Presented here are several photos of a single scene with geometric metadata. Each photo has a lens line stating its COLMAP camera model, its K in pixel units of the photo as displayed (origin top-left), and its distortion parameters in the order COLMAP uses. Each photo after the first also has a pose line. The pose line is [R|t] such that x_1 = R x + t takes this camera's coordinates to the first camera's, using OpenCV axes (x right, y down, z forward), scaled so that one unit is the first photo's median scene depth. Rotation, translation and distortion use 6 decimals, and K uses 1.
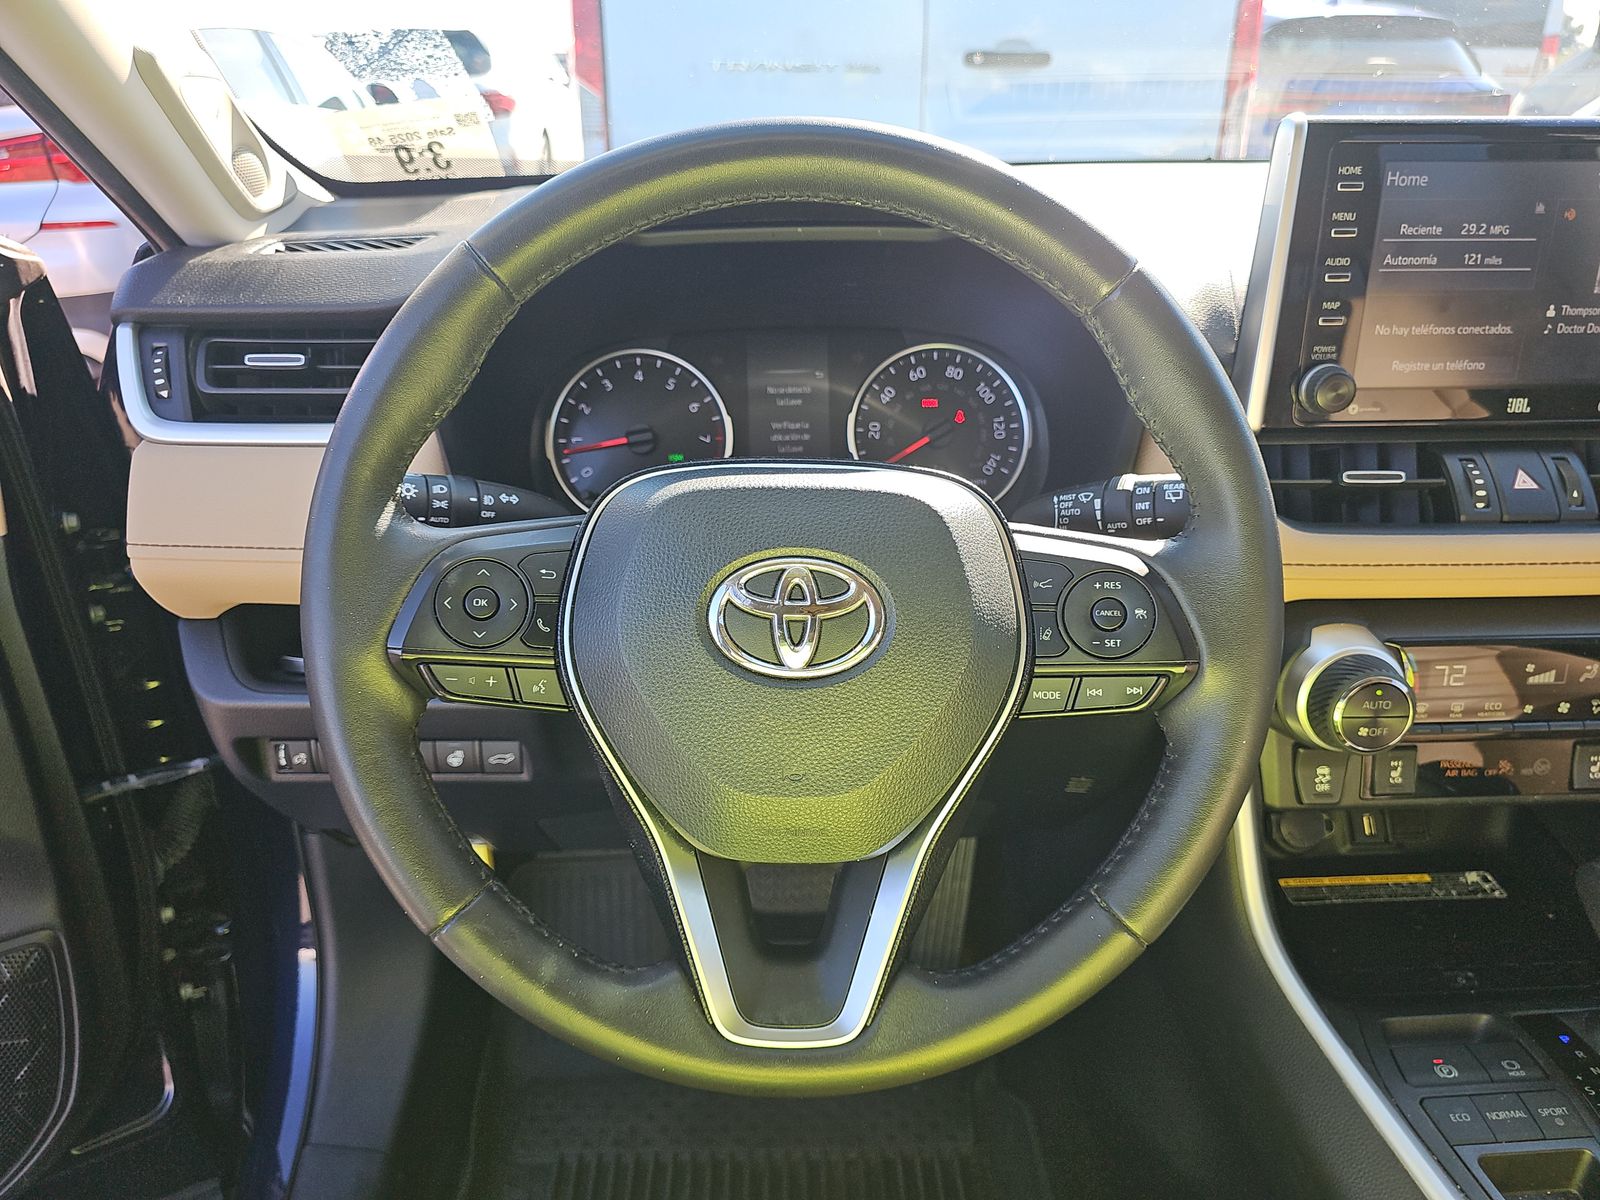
lens RADIAL K [[989.3, 0, 799.8], [0, 989.3, 606.6], [0, 0, 1]] dist [0.014240, -0.021228]
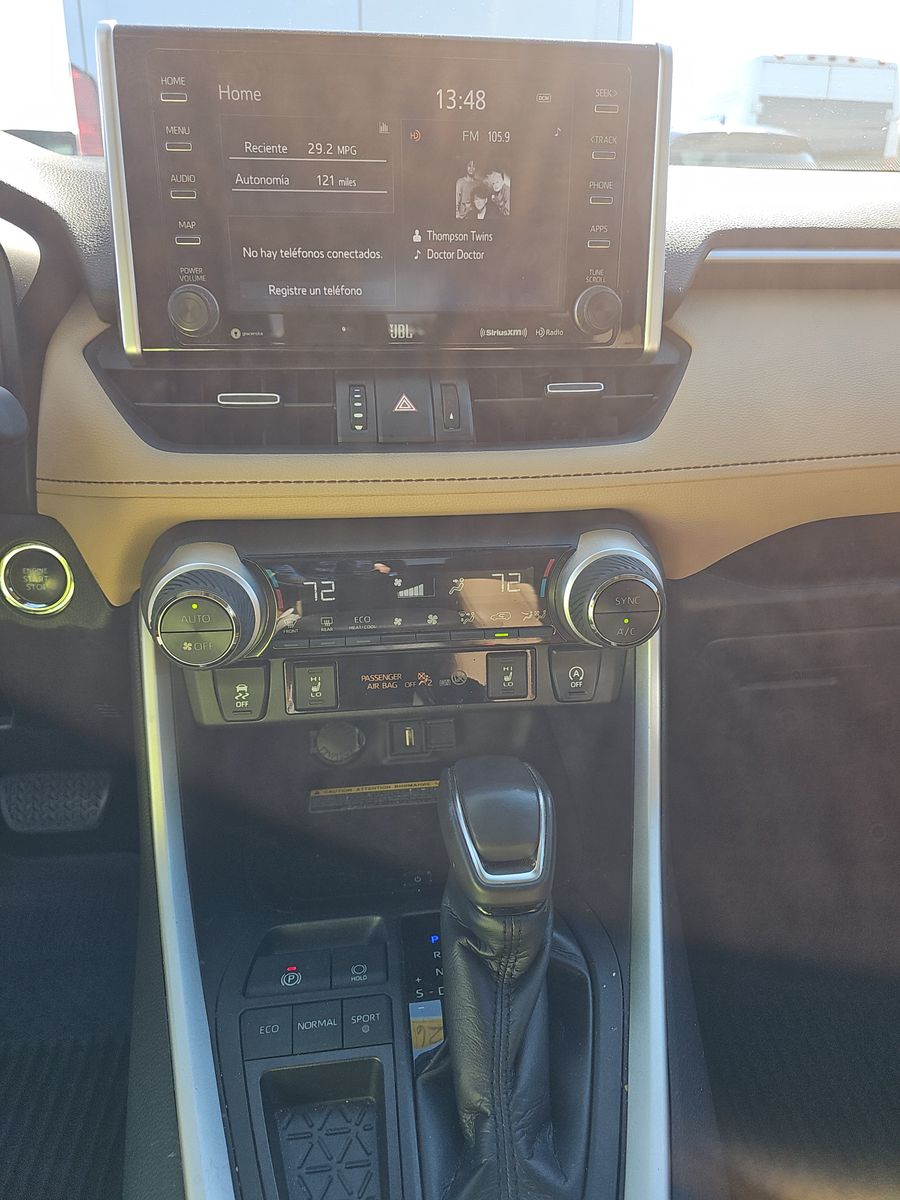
lens RADIAL K [[742.0, 0, 444.3], [0, 742.0, 596.6], [0, 0, 1]] dist [0.014240, -0.021228]
pose [[0.996280, -0.022546, 0.083175, 0.711709], [0.021275, 0.999644, 0.016129, 0.064688], [-0.083509, -0.014299, 0.996404, 0.219208]]
